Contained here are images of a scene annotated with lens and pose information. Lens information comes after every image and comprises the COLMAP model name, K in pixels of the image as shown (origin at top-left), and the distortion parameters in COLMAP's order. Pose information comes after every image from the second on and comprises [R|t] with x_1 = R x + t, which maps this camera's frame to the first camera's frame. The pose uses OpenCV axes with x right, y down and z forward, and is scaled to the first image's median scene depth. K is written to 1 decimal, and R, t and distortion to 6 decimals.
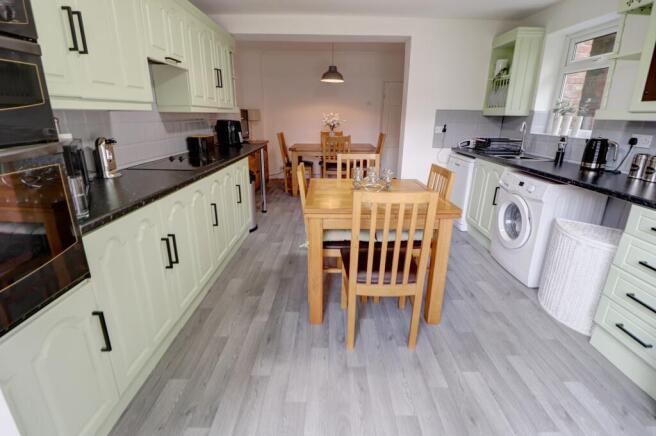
lens RADIAL K [[303.0, 0, 332.6], [0, 303.0, 208.7], [0, 0, 1]] dist [0.000691, -0.010881]
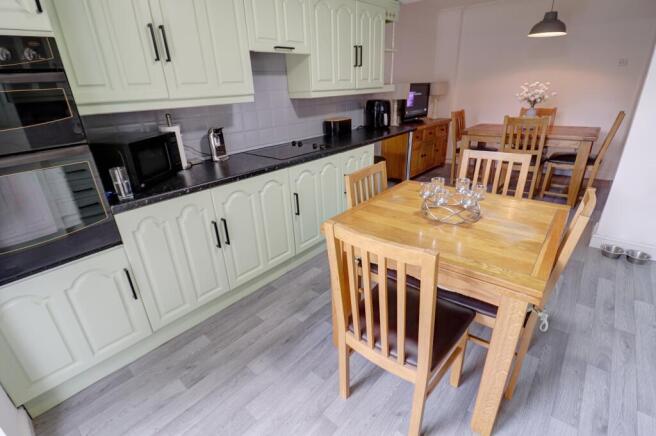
lens RADIAL K [[308.5, 0, 325.7], [0, 308.5, 222.3], [0, 0, 1]] dist [-0.001484, -0.011137]
pose [[0.747912, 0.224355, -0.624734, 0.370252], [-0.144123, 0.973584, 0.177095, -0.125358], [0.647963, -0.042413, 0.760490, 0.280058]]
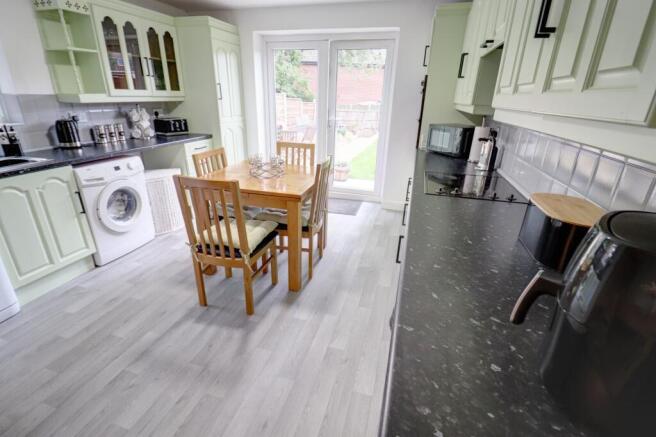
lens RADIAL K [[308.5, 0, 325.7], [0, 308.5, 222.8], [0, 0, 1]] dist [-0.001484, -0.011137]
pose [[-0.959255, -0.138952, 0.246014, -0.415245], [0.046703, 0.780758, 0.623086, -0.651975], [-0.278657, 0.609188, -0.742456, 1.966205]]
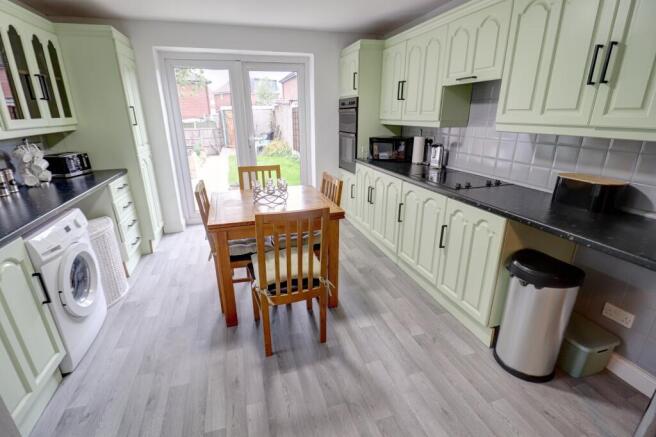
lens RADIAL K [[308.5, 0, 325.7], [0, 308.5, 222.8], [0, 0, 1]] dist [-0.001484, -0.011137]
pose [[-0.959423, 0.087455, -0.268067, 0.247036], [-0.087728, 0.810922, 0.578541, -0.674131], [0.267978, 0.578583, -0.770344, 2.005000]]
